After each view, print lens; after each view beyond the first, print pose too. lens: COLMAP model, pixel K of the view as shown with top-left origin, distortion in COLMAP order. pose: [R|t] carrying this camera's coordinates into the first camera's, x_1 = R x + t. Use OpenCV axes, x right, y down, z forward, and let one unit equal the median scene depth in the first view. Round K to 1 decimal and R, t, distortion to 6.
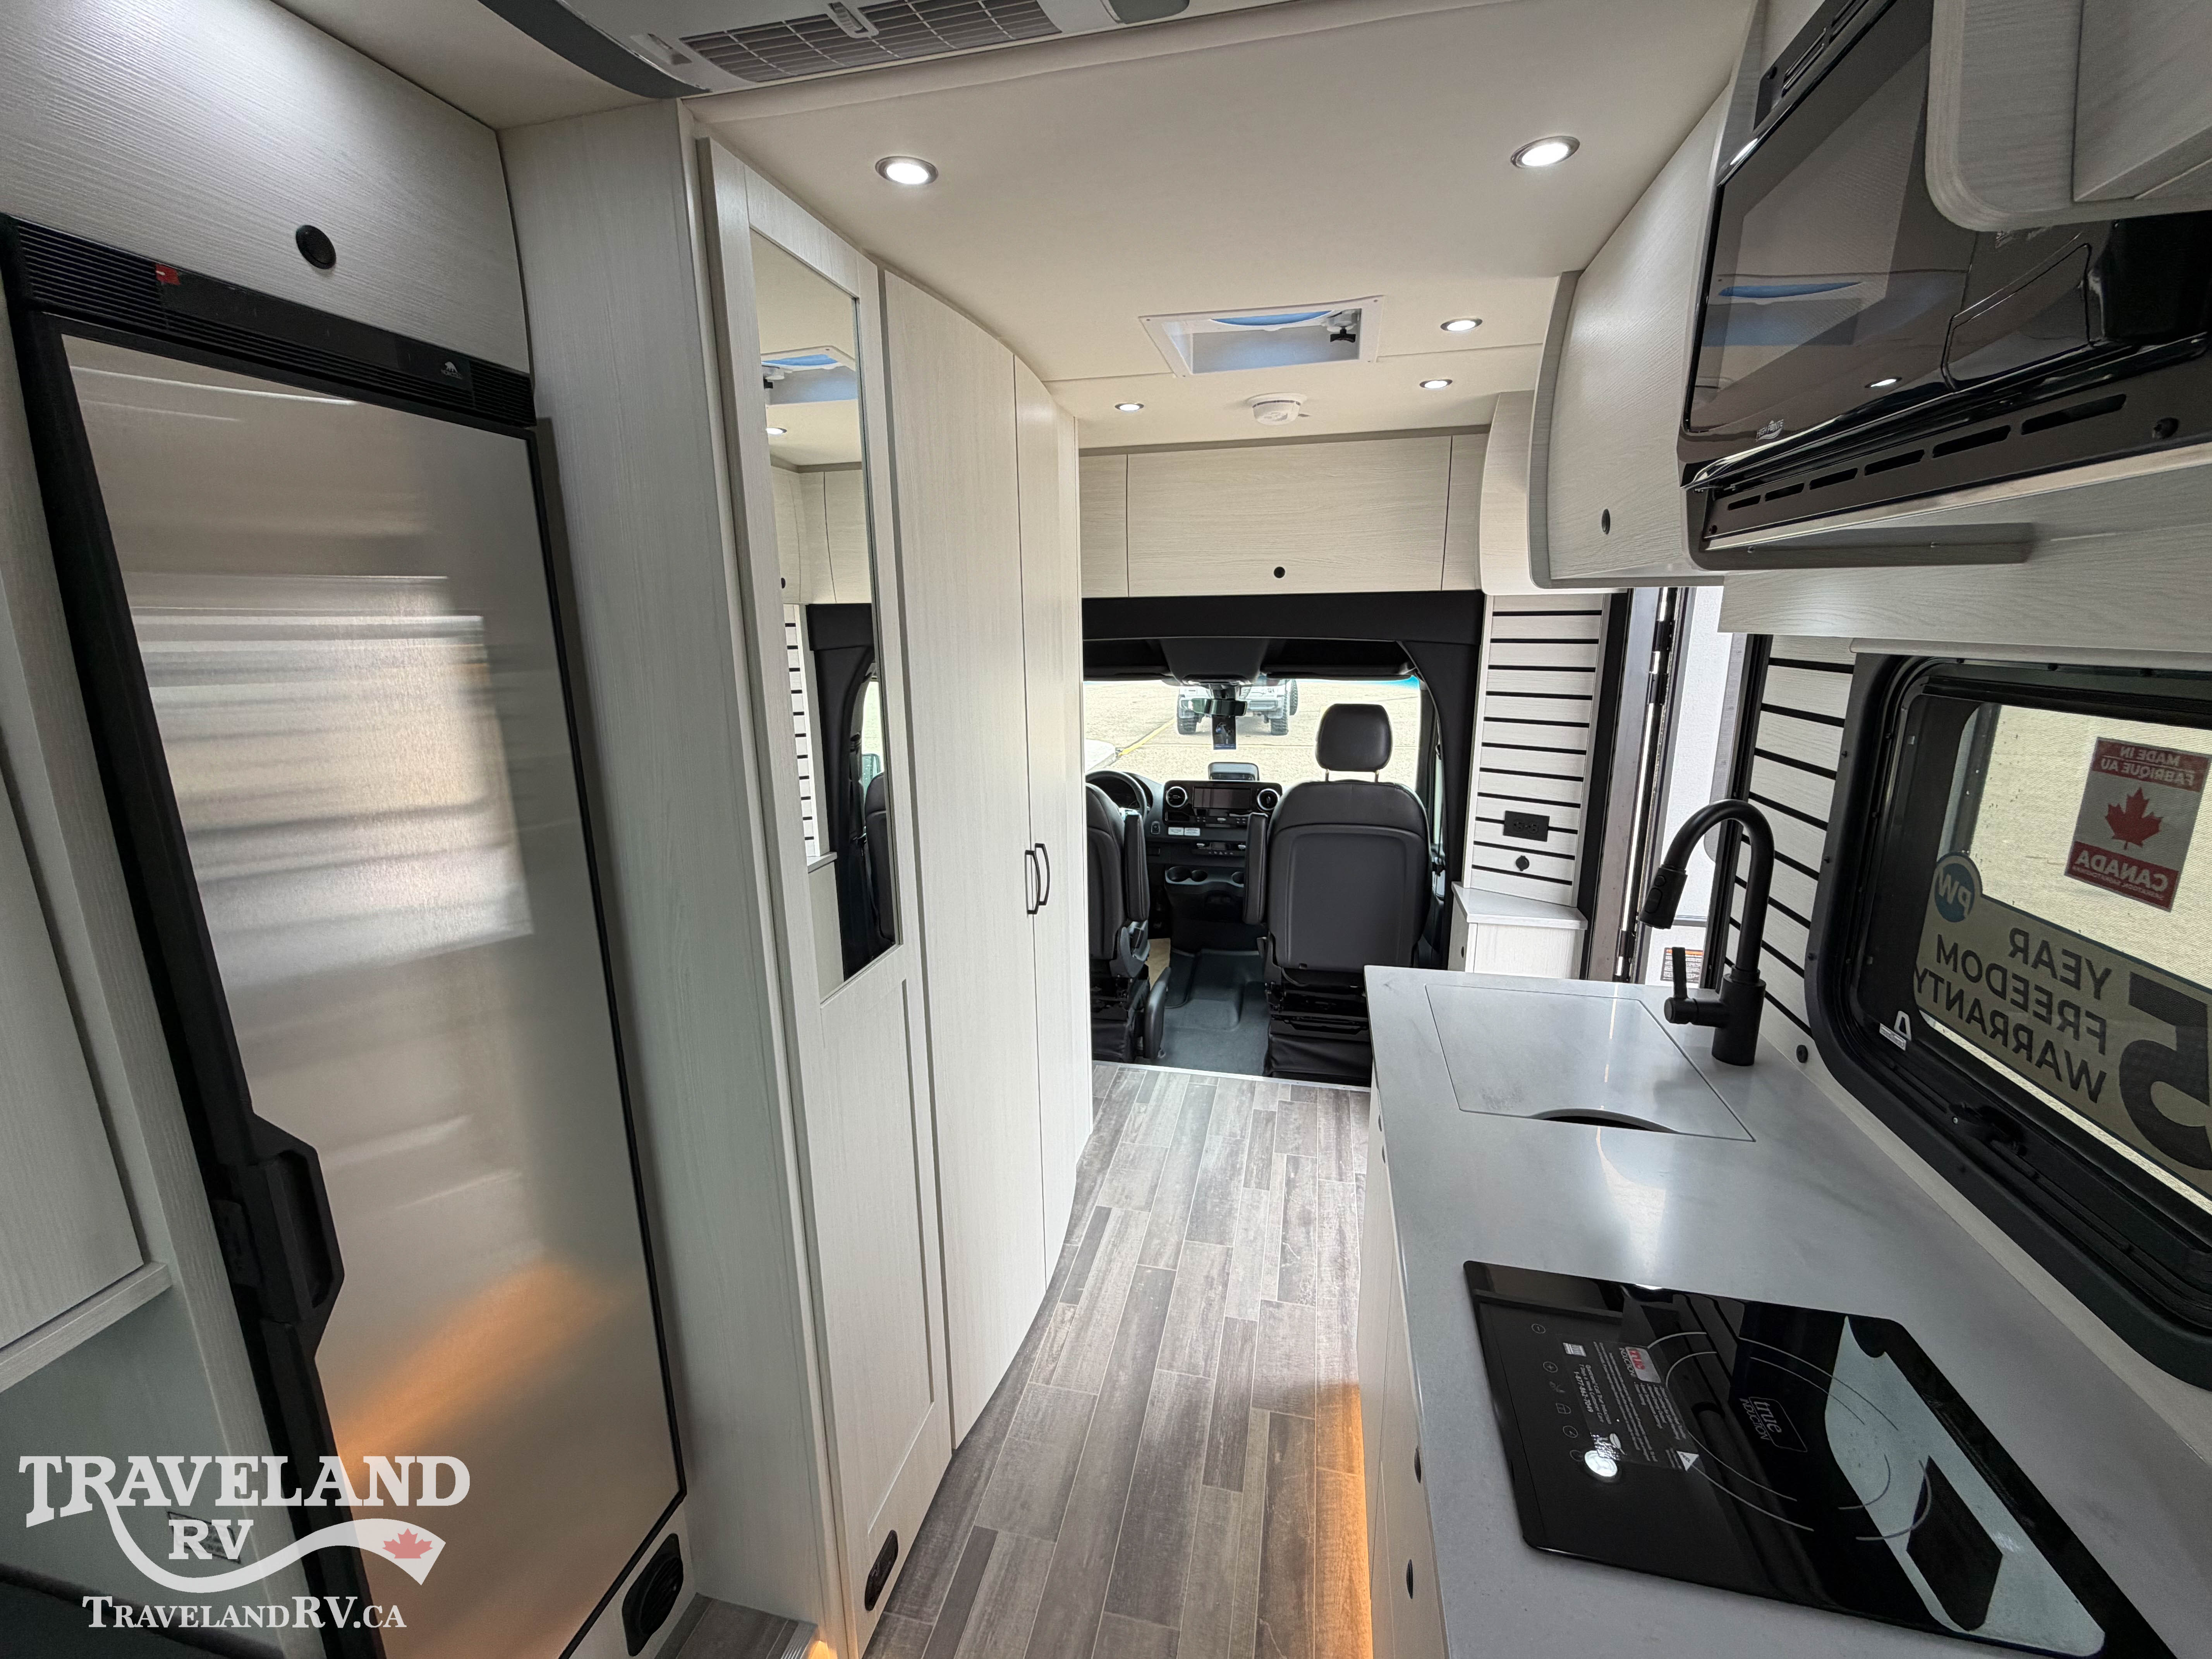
lens RADIAL K [[913.0, 0, 1107.1], [0, 913.0, 833.9], [0, 0, 1]] dist [0.009551, 0.000030]
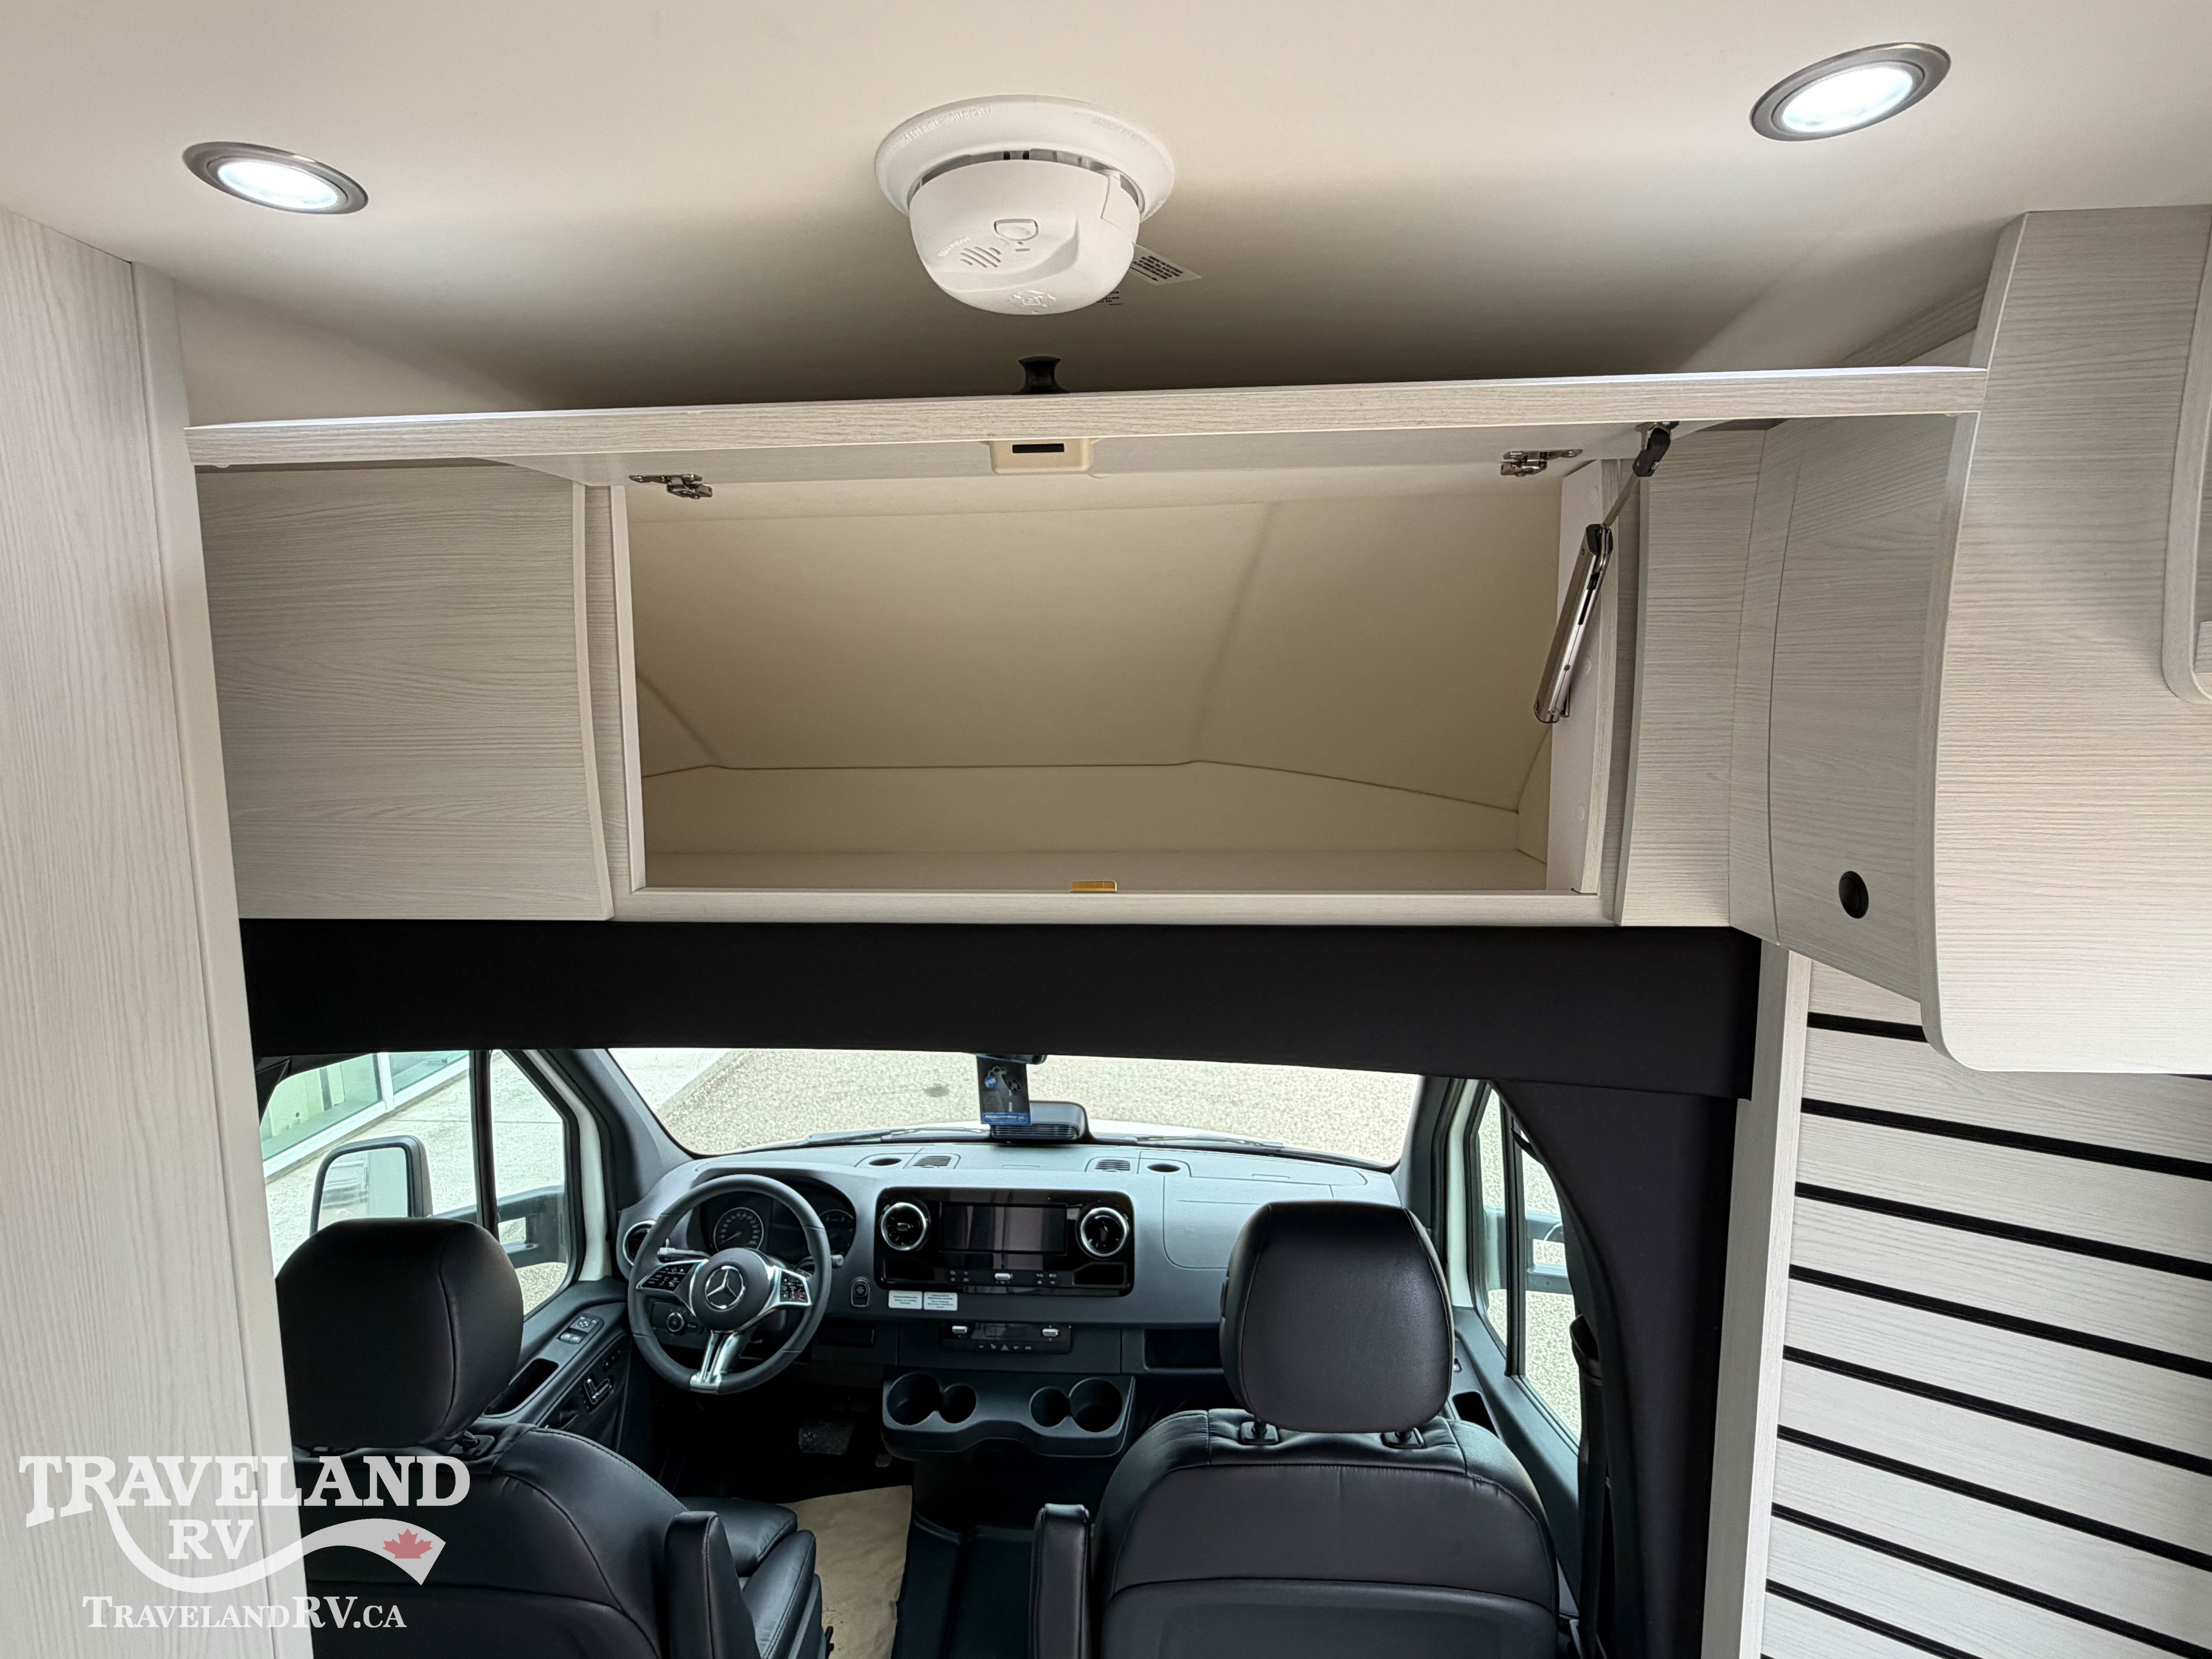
lens RADIAL K [[1090.6, 0, 1099.1], [0, 1090.6, 836.9], [0, 0, 1]] dist [-0.000908, 0.000132]
pose [[0.987705, -0.010056, 0.156006, 0.089517], [0.027809, 0.993315, -0.112036, -0.168716], [-0.153837, 0.114997, 0.981382, 0.433965]]
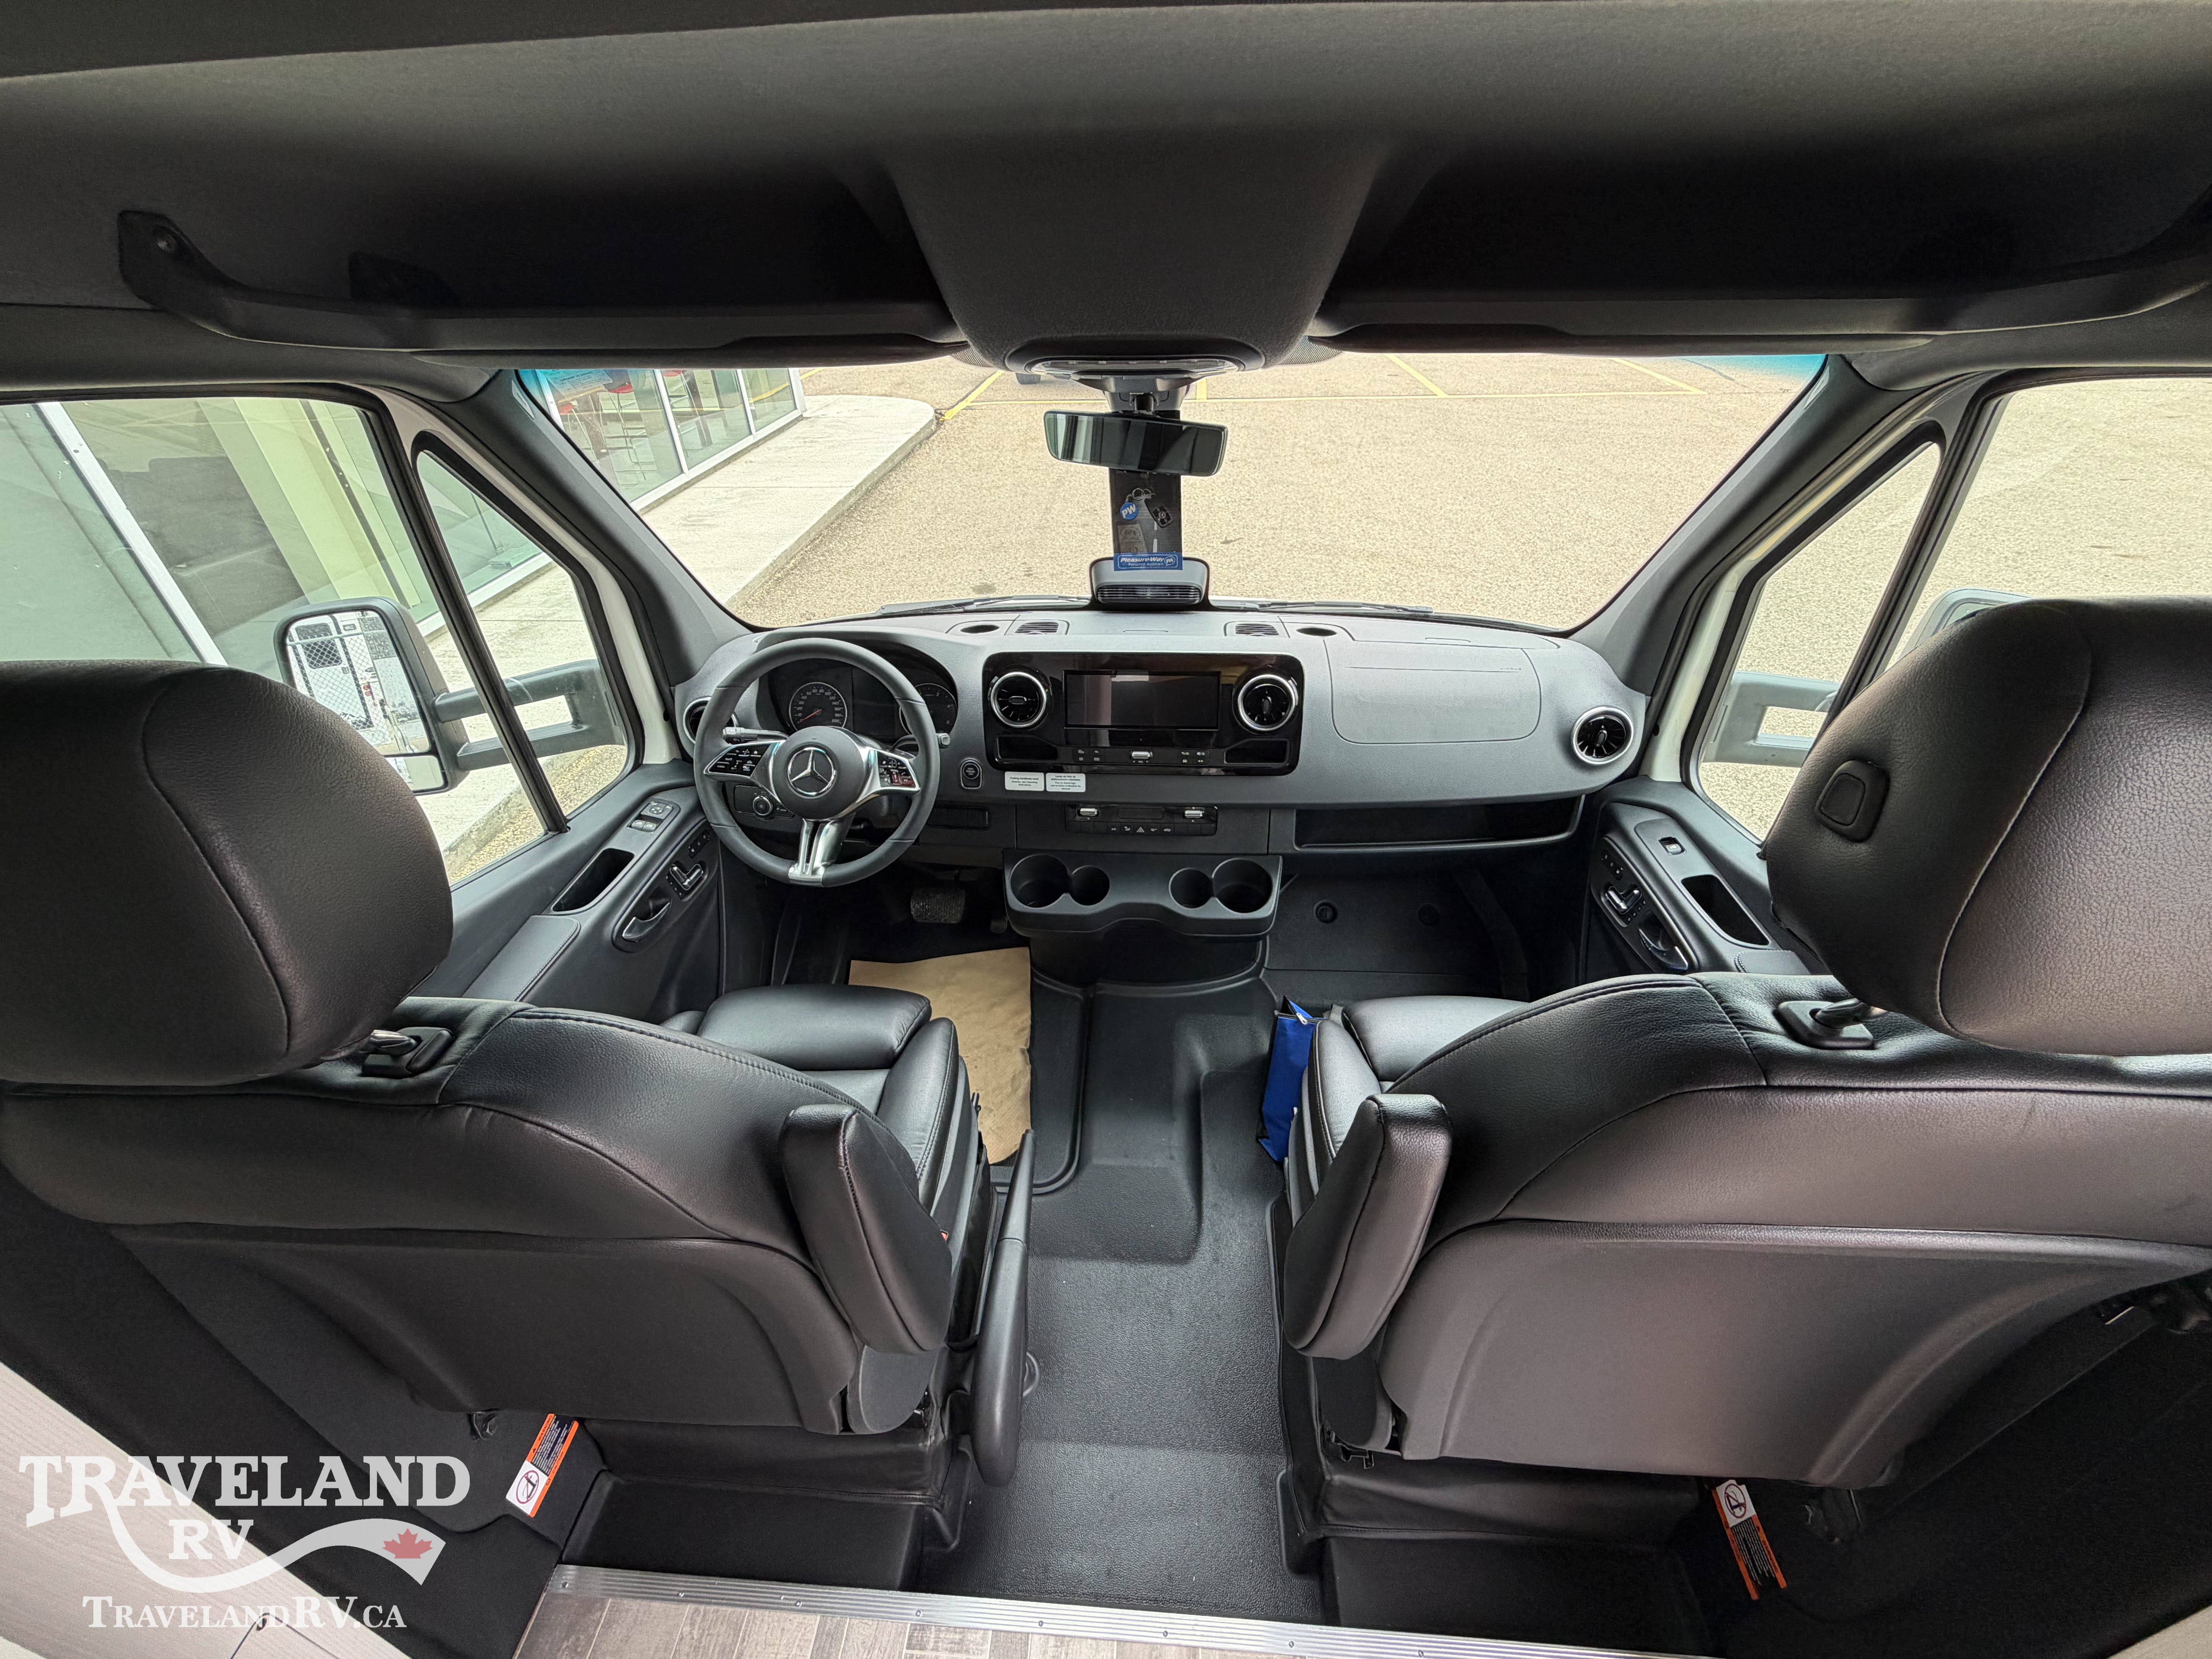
lens RADIAL K [[913.0, 0, 1113.8], [0, 913.0, 829.9], [0, 0, 1]] dist [0.009551, 0.000030]
pose [[0.985353, -0.091832, 0.143688, 0.056079], [0.035954, 0.935550, 0.351359, -0.119823], [-0.166694, -0.341046, 0.925149, 0.632837]]
